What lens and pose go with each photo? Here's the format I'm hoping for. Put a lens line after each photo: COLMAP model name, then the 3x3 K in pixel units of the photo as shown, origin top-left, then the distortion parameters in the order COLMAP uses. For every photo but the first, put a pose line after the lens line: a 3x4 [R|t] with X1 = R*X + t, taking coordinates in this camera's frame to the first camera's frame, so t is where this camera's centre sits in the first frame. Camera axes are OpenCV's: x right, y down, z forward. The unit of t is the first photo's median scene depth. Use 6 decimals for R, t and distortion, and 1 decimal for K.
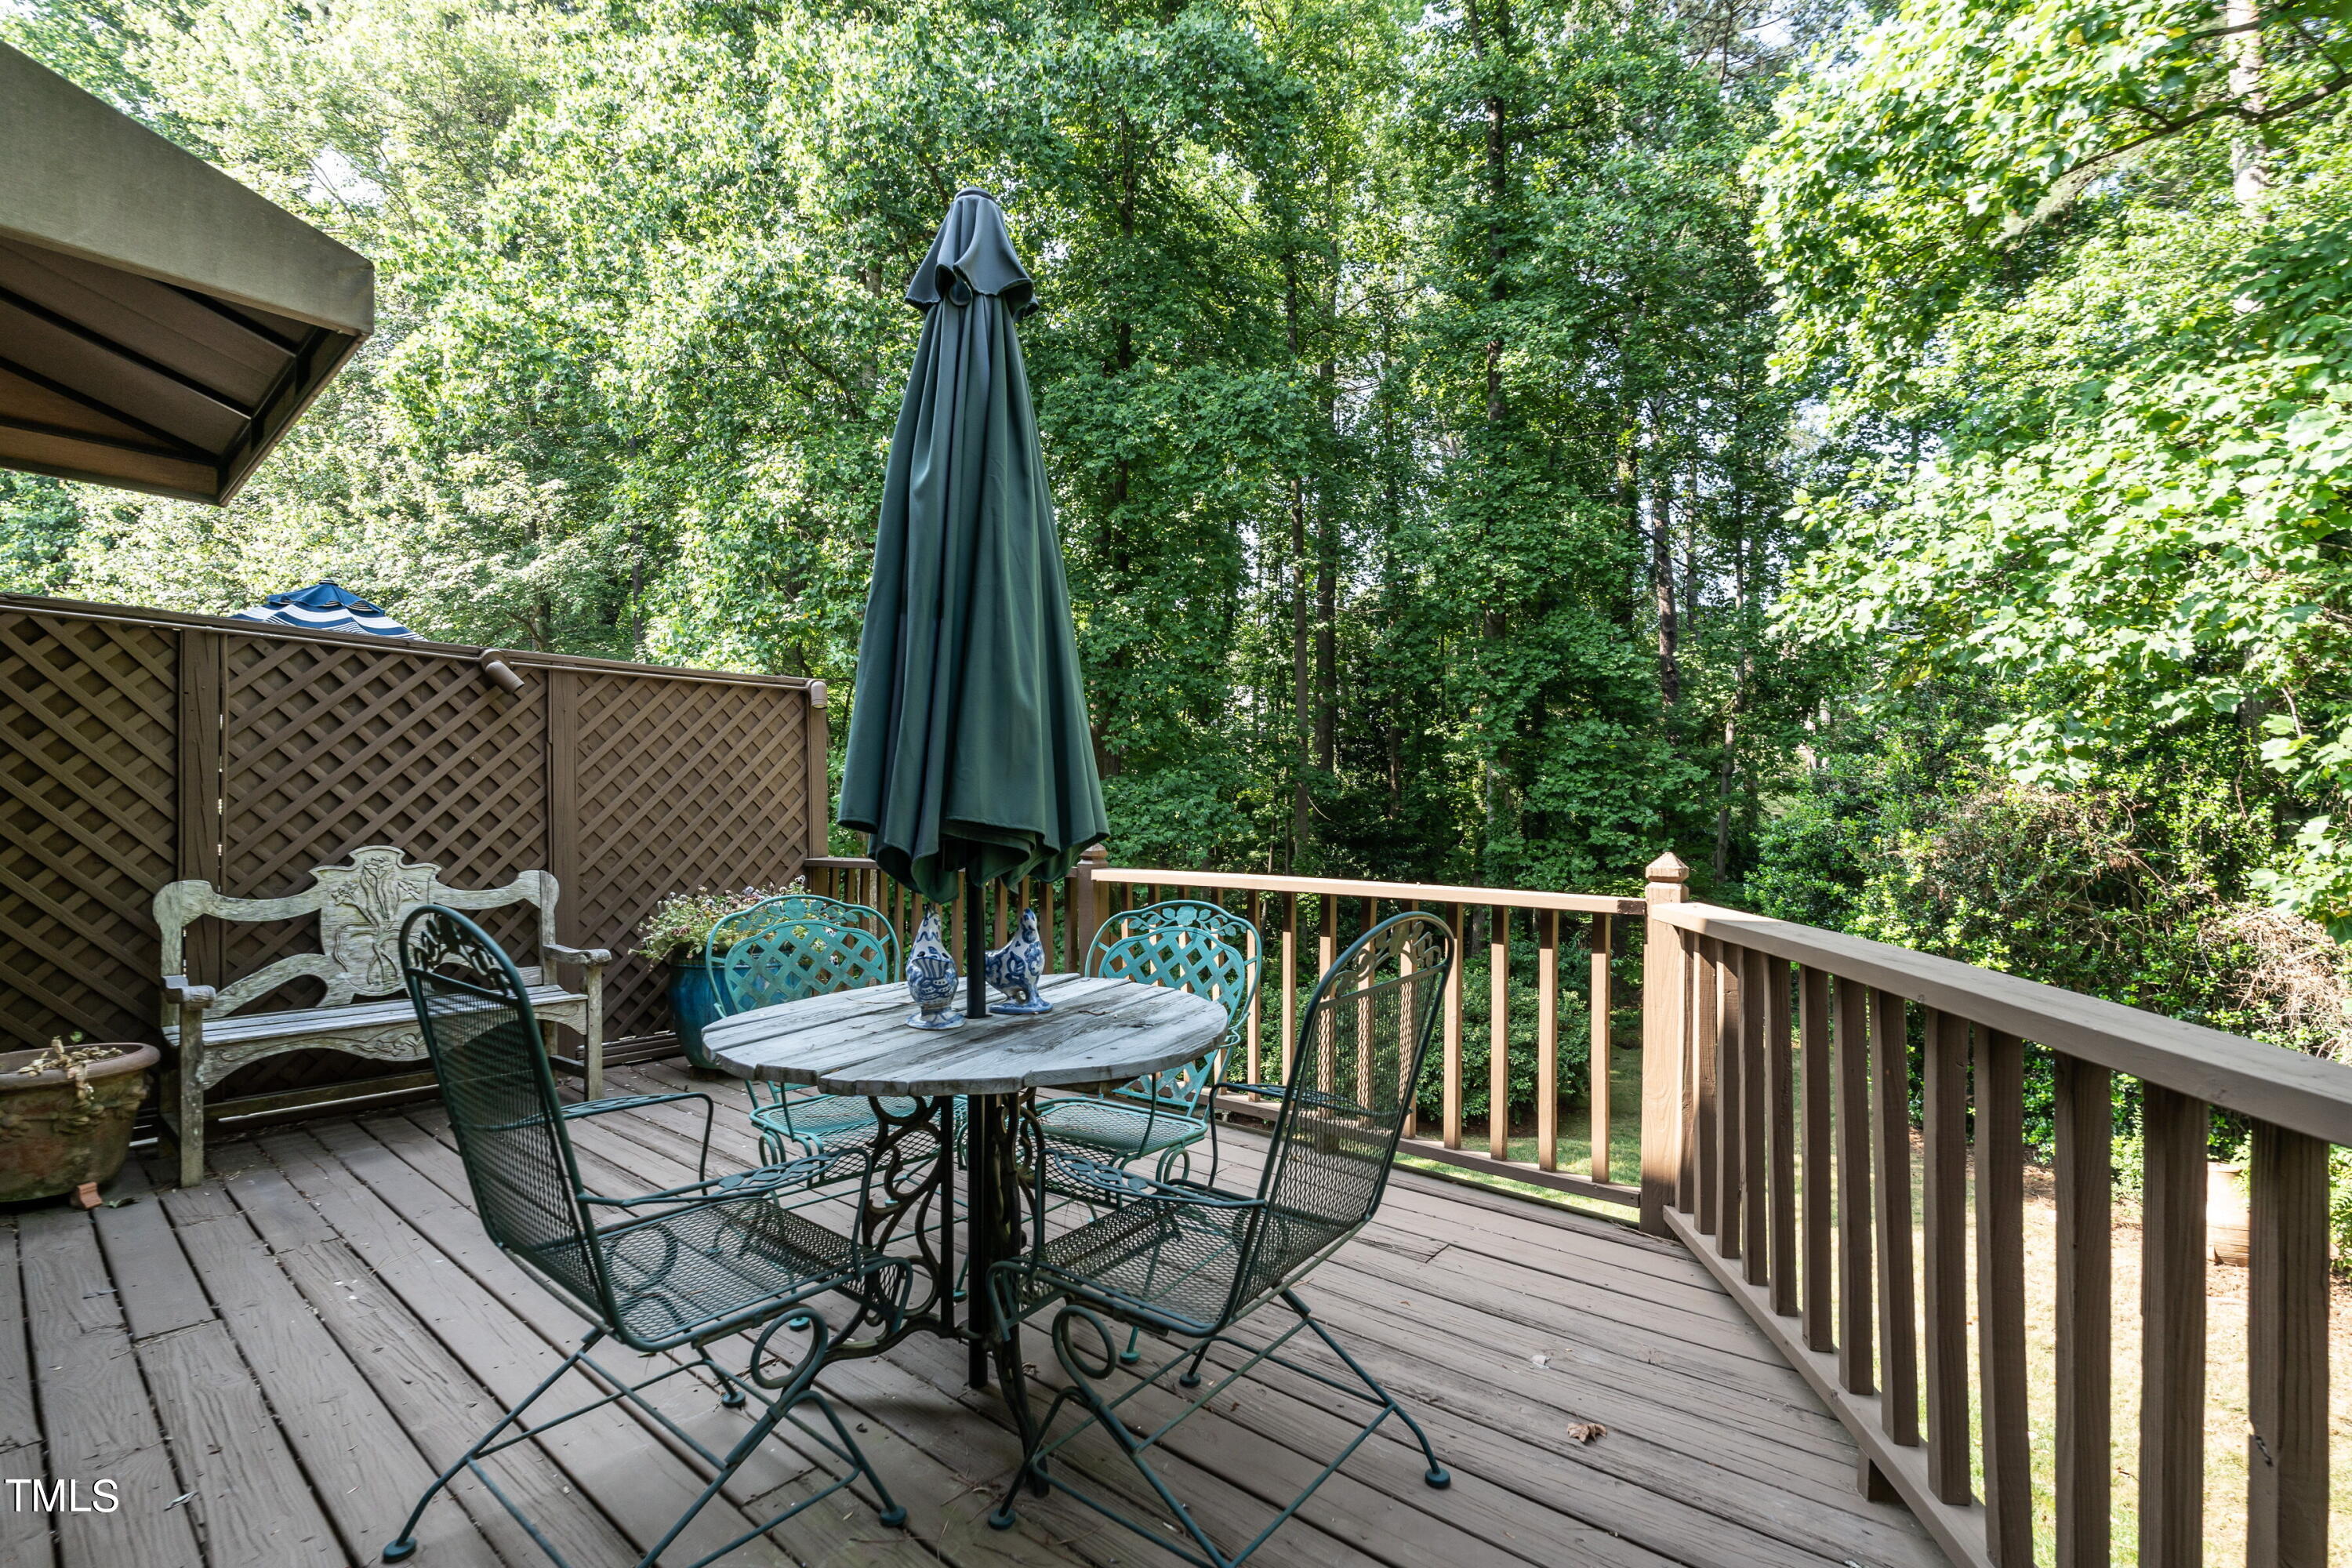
lens RADIAL K [[1059.1, 0, 1176.0], [0, 1059.1, 784.0], [0, 0, 1]] dist [-0.000748, -0.000113]
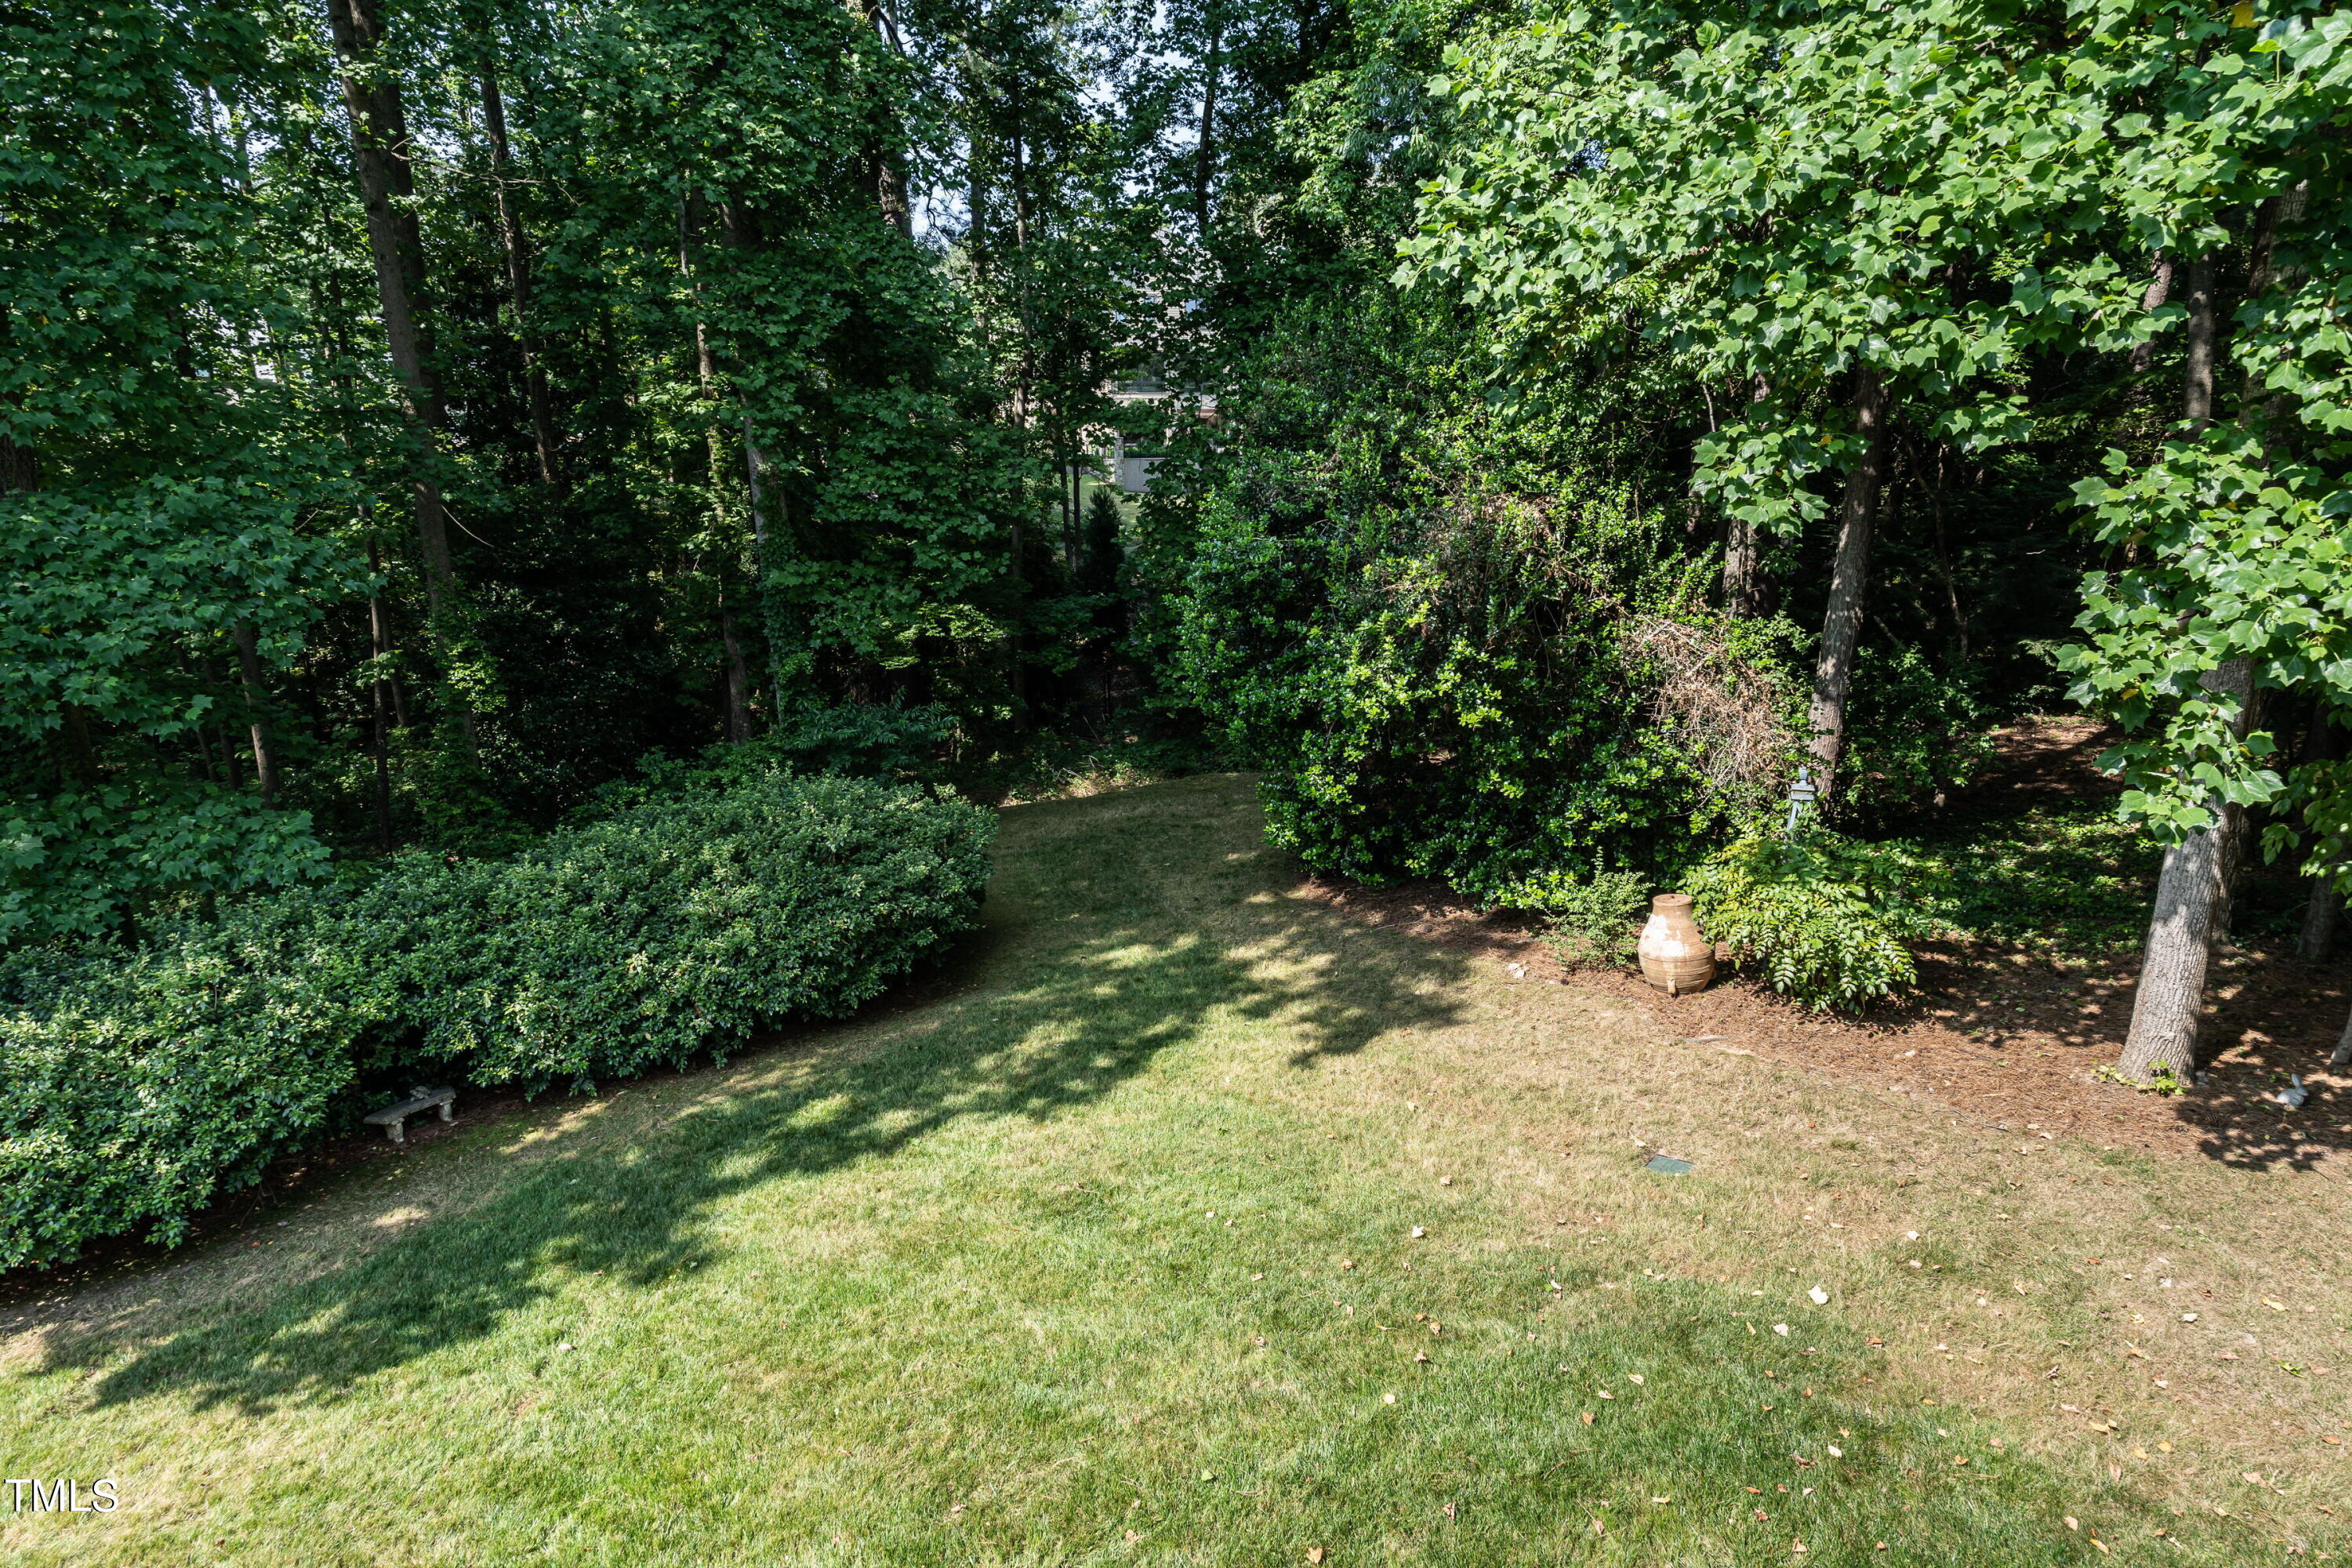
lens RADIAL K [[1265.7, 0, 1176.0], [0, 1265.7, 784.0], [0, 0, 1]] dist [0.002223, -0.000246]
pose [[0.765507, -0.169859, 0.620602, -0.042816], [0.006469, 0.966508, 0.256554, -0.025265], [-0.643395, -0.192380, 0.740967, 0.255799]]
